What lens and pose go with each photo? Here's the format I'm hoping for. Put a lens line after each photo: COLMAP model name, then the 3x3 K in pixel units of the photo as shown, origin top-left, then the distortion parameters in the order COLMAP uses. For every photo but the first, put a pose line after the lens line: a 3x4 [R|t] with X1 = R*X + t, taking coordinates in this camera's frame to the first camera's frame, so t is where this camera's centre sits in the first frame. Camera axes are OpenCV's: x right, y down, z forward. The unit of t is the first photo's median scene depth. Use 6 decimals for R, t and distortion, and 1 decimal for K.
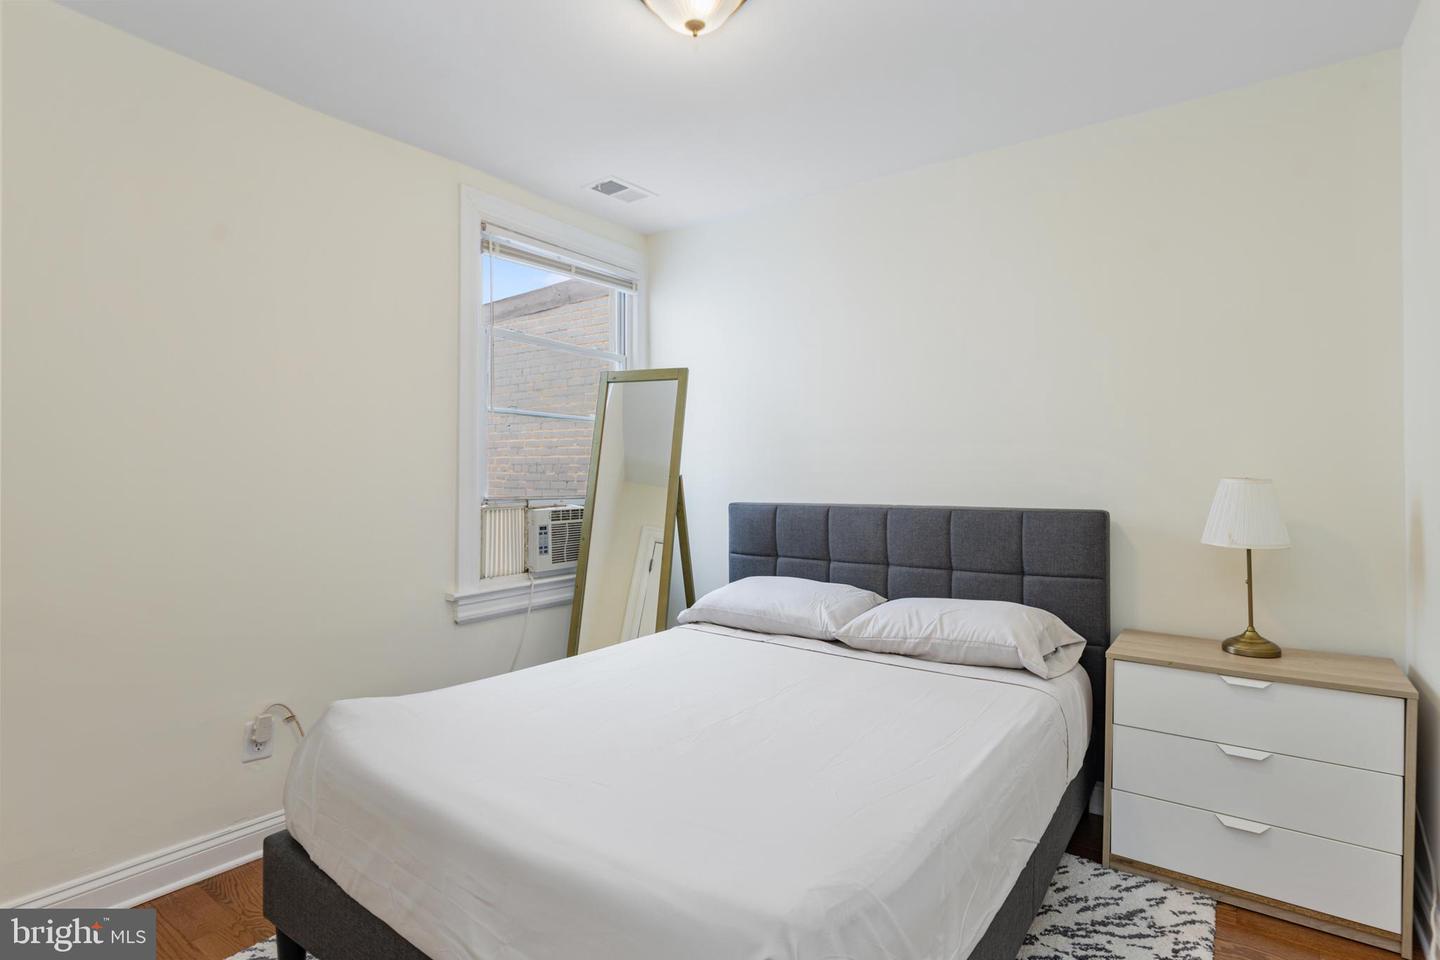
lens RADIAL K [[705.0, 0, 720.4], [0, 705.0, 479.6], [0, 0, 1]] dist [-0.002412, -0.000149]
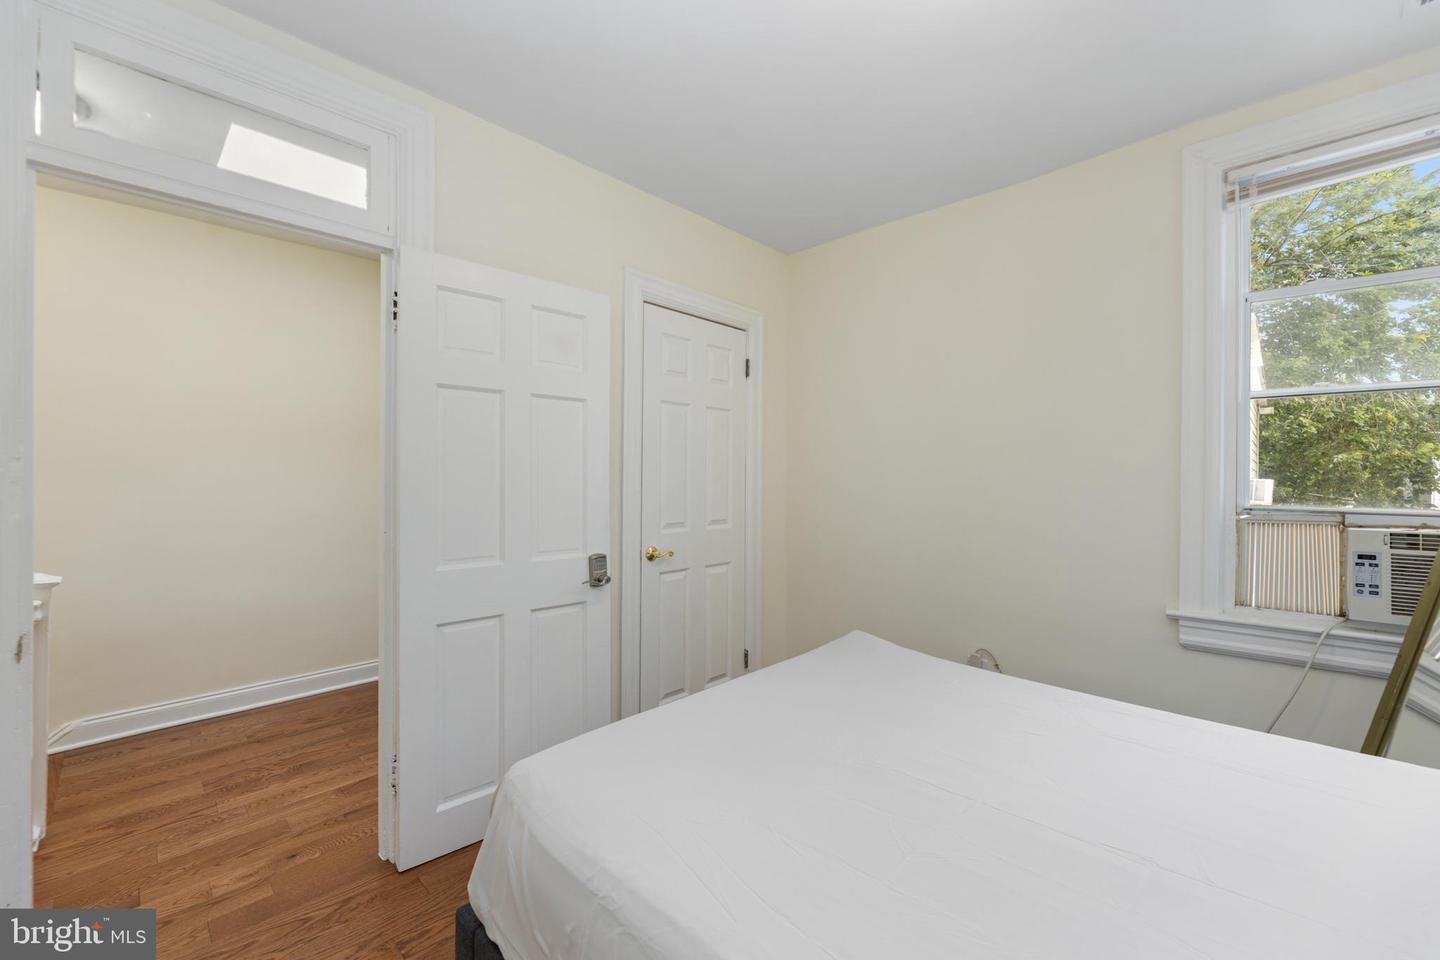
lens RADIAL K [[583.0, 0, 723.1], [0, 583.0, 479.1], [0, 0, 1]] dist [-0.003602, -0.000918]
pose [[-0.123379, 0.003647, -0.992353, 0.390815], [-0.001992, 0.999990, 0.003923, -0.006882], [0.992358, 0.002461, -0.123371, 0.476115]]
